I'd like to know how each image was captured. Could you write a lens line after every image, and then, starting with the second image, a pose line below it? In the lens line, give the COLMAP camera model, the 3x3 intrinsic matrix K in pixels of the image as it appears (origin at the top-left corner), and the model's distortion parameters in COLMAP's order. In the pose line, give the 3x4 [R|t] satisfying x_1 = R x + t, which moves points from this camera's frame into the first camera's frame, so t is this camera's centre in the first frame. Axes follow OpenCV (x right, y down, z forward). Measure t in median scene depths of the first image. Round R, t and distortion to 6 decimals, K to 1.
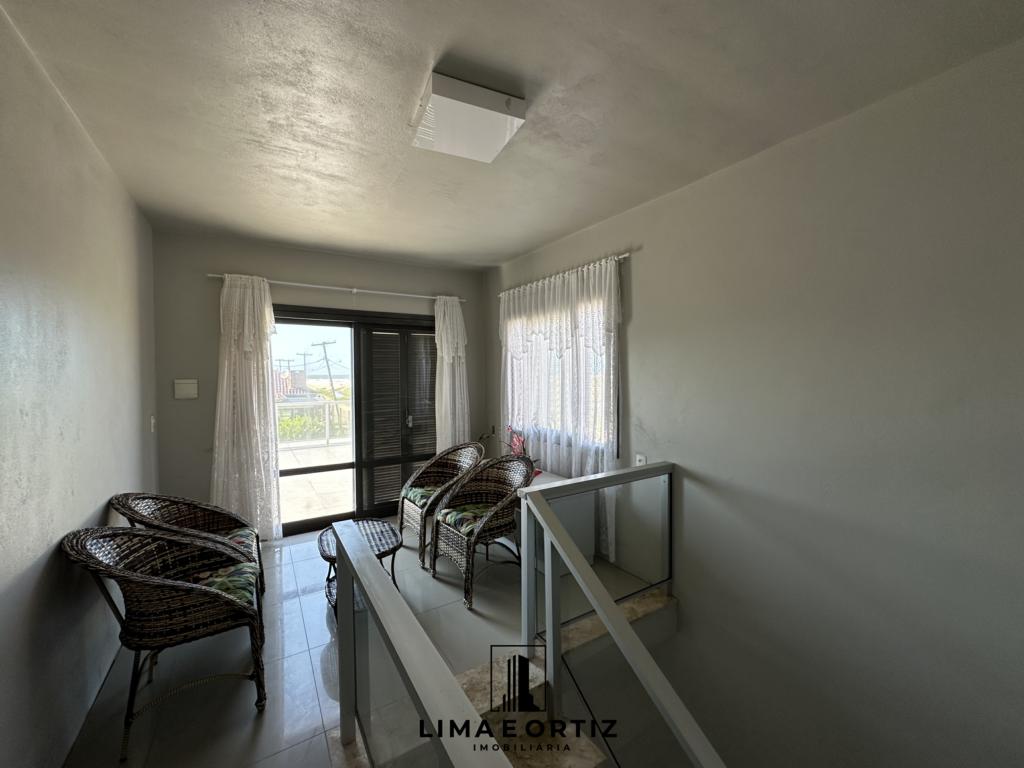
lens RADIAL K [[408.5, 0, 513.7], [0, 408.5, 384.0], [0, 0, 1]] dist [-0.004615, 0.001109]
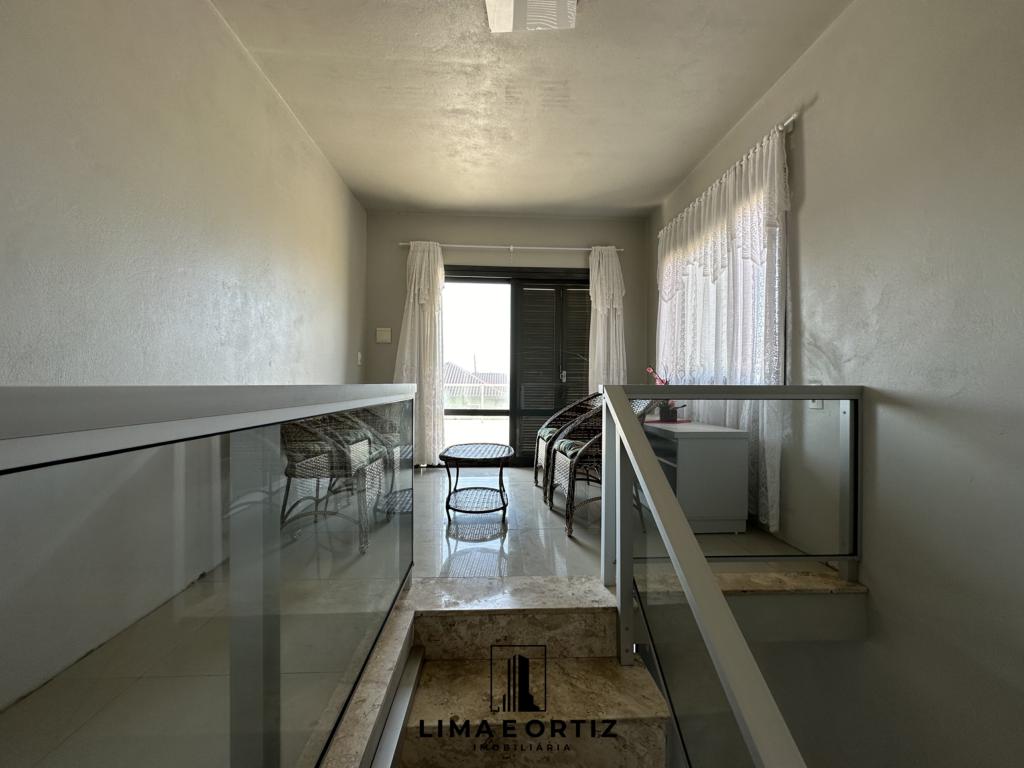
lens RADIAL K [[408.5, 0, 515.2], [0, 408.5, 383.7], [0, 0, 1]] dist [-0.004615, 0.001109]
pose [[0.868431, 0.011008, -0.495689, 0.182925], [-0.025499, 0.999422, -0.022478, 0.178436], [0.495155, 0.032160, 0.868209, 0.100630]]
